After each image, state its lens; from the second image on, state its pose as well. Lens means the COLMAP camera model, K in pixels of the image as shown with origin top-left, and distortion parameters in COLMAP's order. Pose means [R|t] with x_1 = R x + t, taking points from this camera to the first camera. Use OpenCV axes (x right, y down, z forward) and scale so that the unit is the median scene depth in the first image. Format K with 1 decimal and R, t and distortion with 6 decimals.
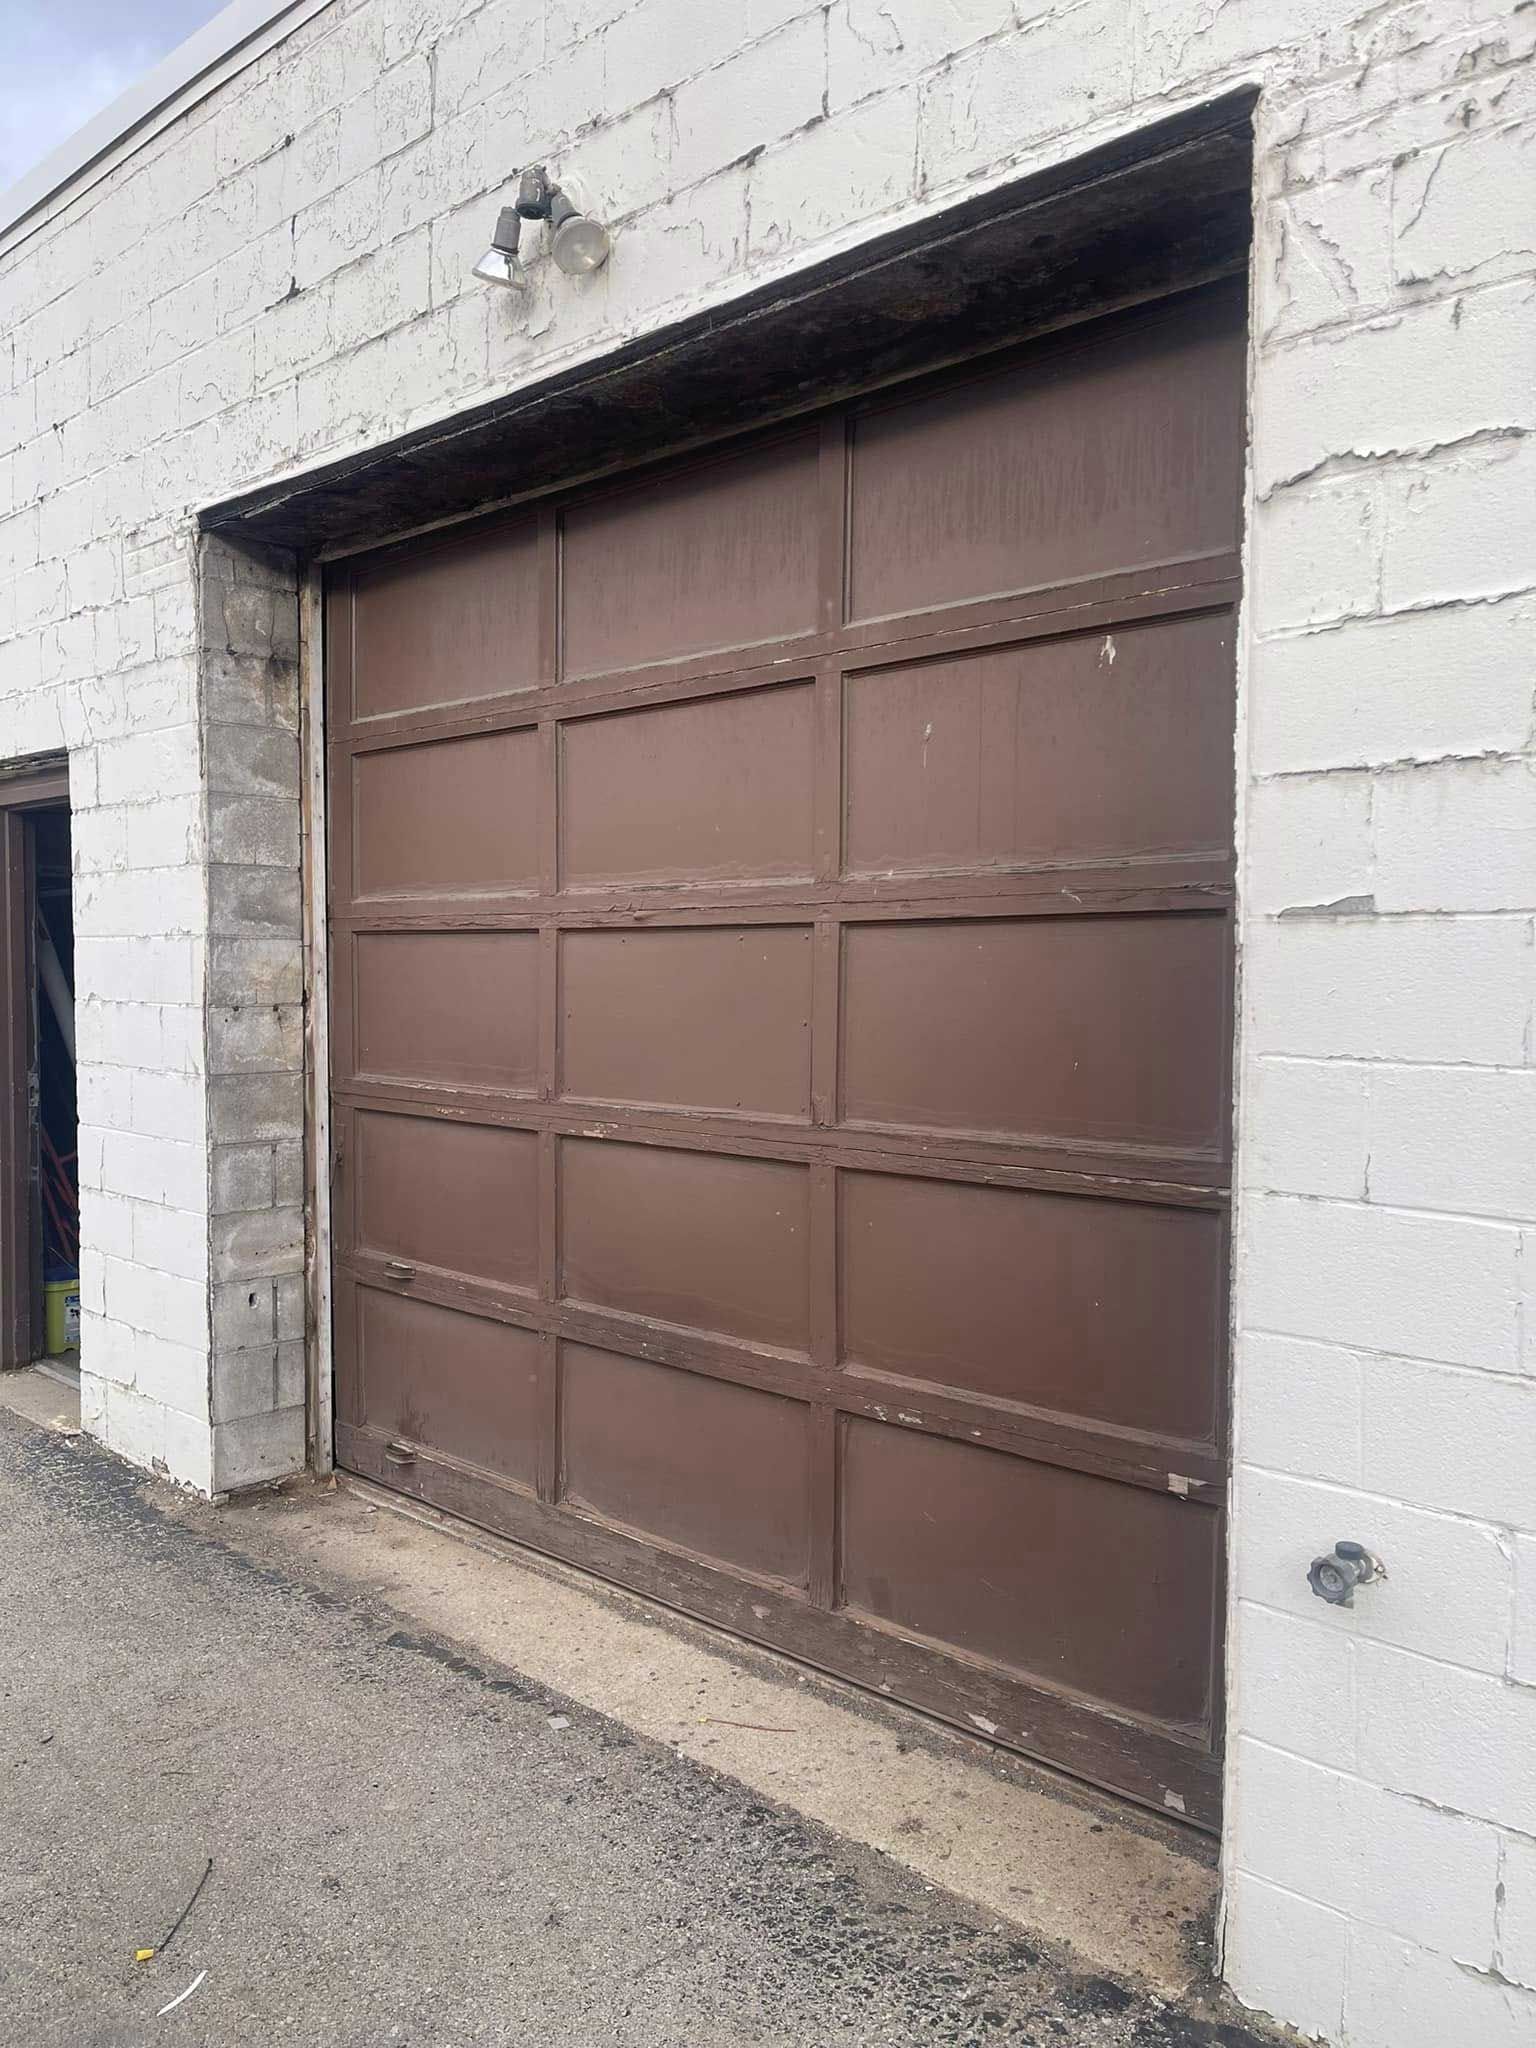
lens RADIAL K [[1556.1, 0, 773.7], [0, 1556.1, 1016.0], [0, 0, 1]] dist [-0.021040, -0.030804]
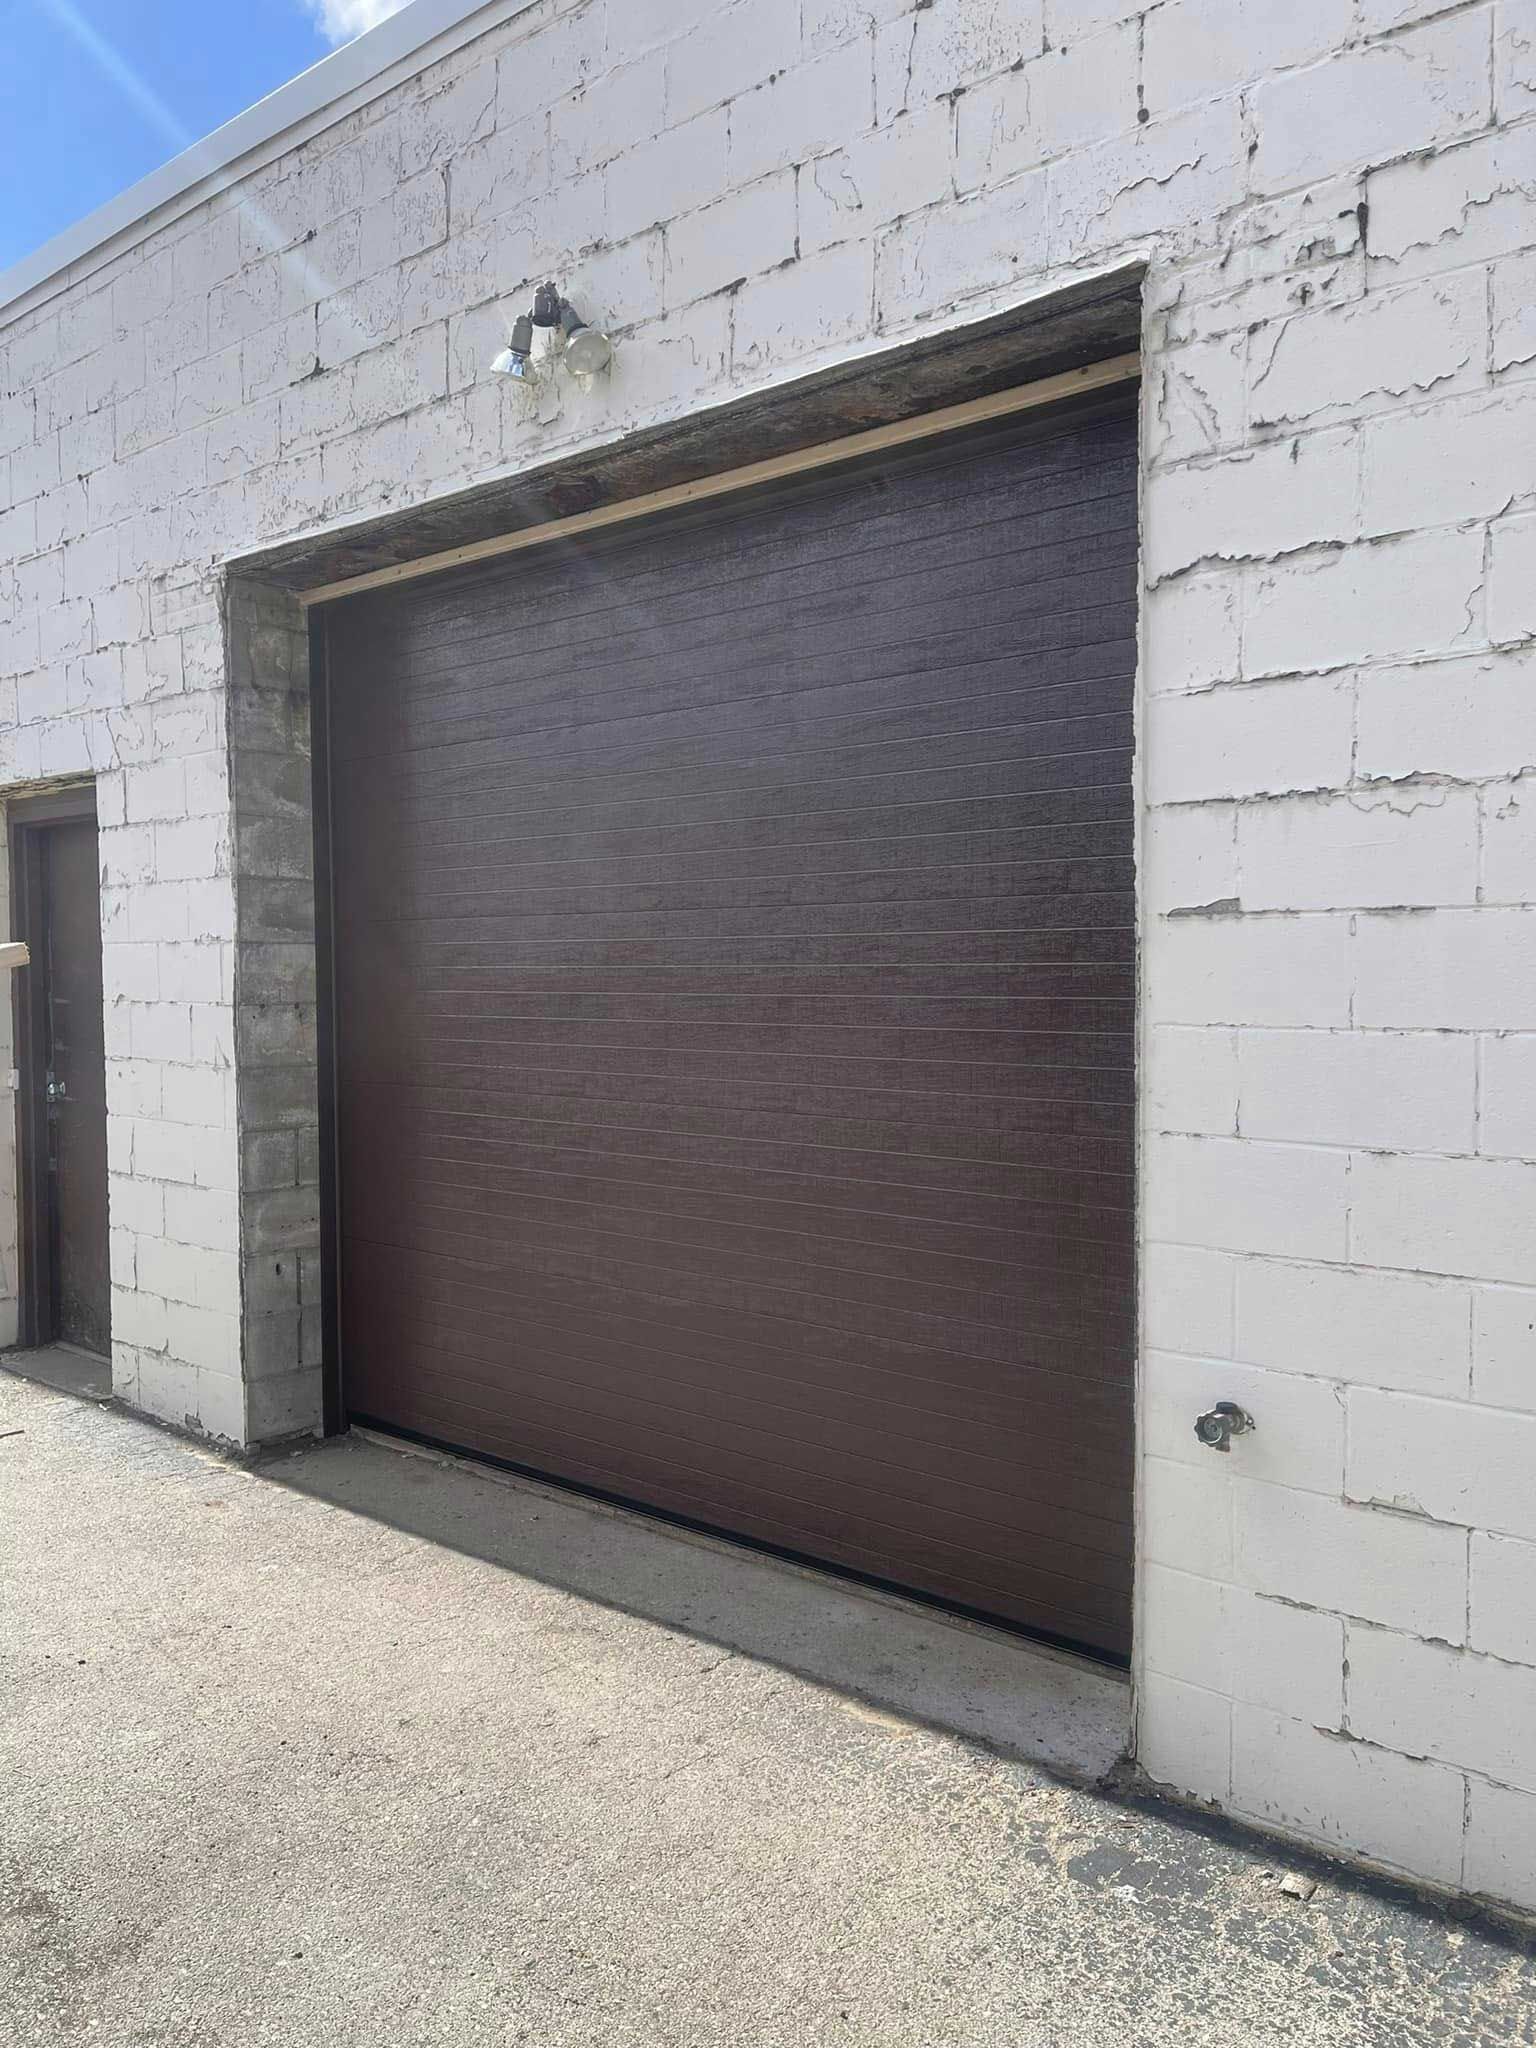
lens RADIAL K [[1556.1, 0, 758.4], [0, 1556.1, 1029.0], [0, 0, 1]] dist [-0.021040, -0.030804]
pose [[0.999559, -0.012967, 0.026712, -0.035494], [0.012734, 0.999880, 0.008862, 0.010499], [-0.026824, -0.008518, 0.999604, -0.207571]]
